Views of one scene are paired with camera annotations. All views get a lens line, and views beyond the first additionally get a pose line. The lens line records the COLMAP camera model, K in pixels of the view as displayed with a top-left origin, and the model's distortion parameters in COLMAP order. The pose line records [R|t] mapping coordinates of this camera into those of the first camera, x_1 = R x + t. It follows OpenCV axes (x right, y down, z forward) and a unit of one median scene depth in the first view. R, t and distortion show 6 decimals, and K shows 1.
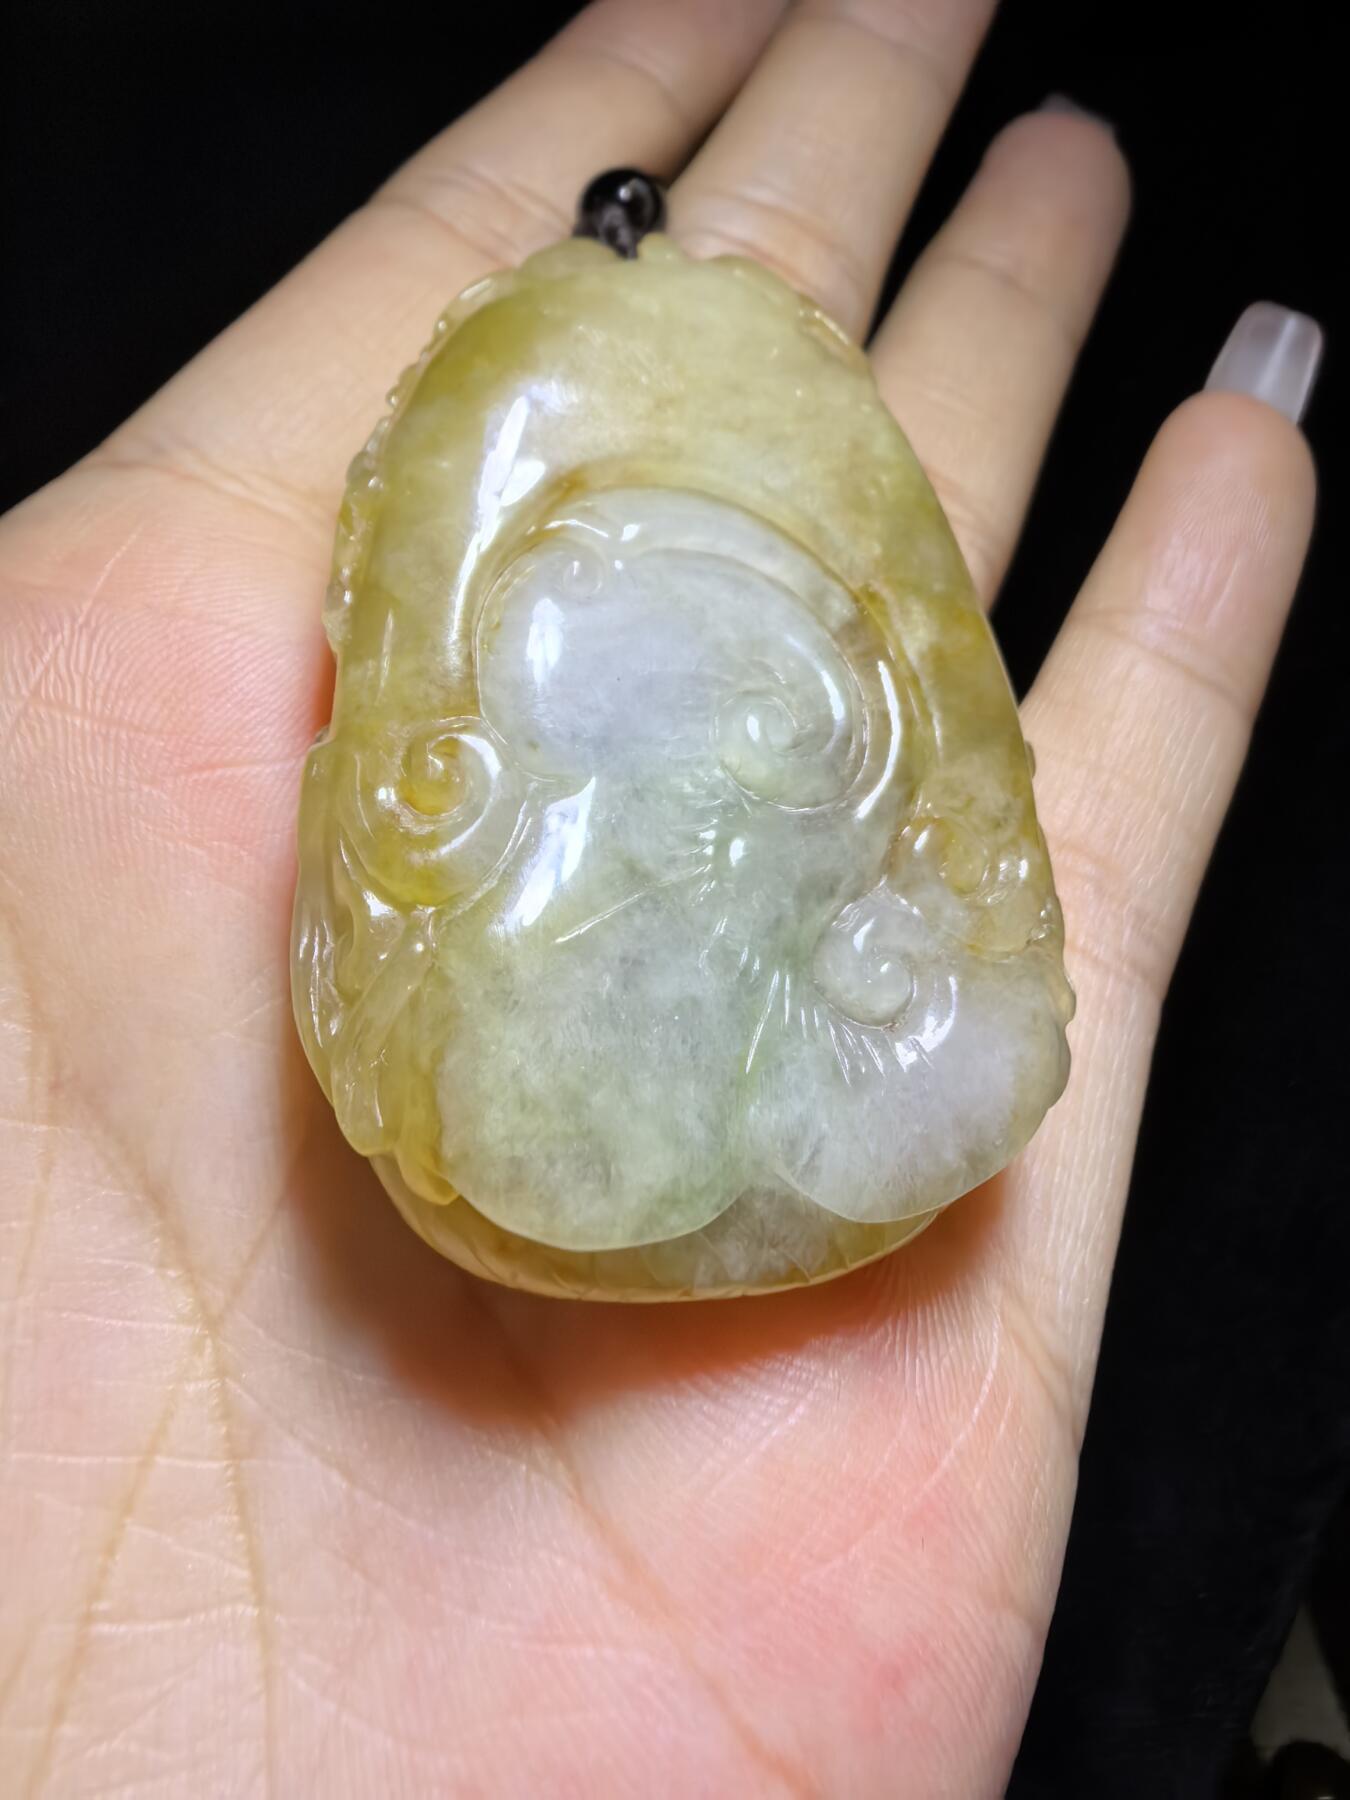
lens RADIAL K [[1432.2, 0, 707.2], [0, 1432.2, 851.8], [0, 0, 1]] dist [-0.000029, -0.002546]
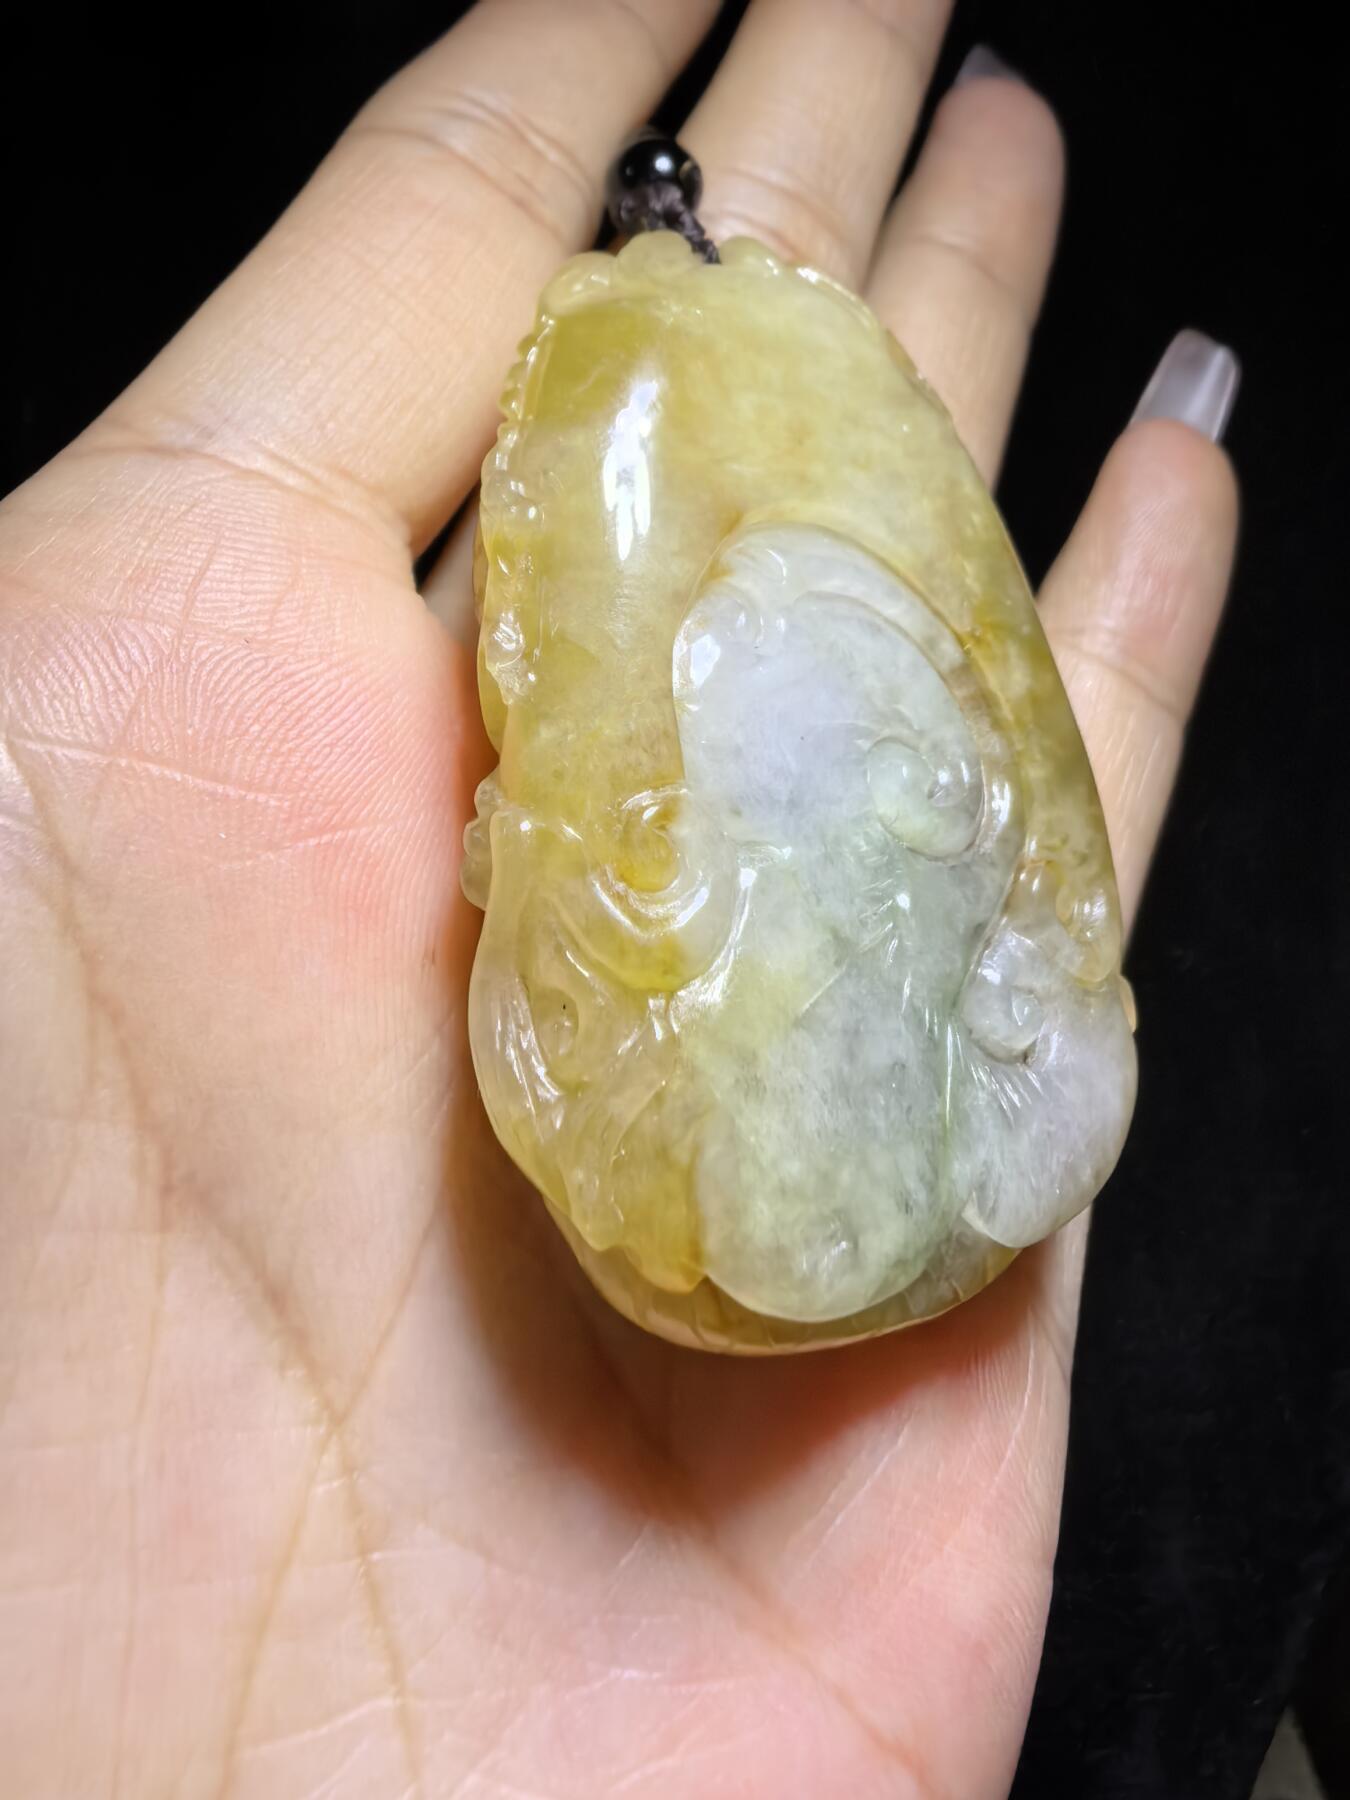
lens RADIAL K [[1432.2, 0, 707.2], [0, 1432.2, 851.8], [0, 0, 1]] dist [-0.000029, -0.002546]
pose [[0.948683, -0.029327, 0.314866, -0.421888], [-0.001245, 0.995336, 0.096459, -0.134409], [-0.316227, -0.091901, 0.944222, 0.085549]]
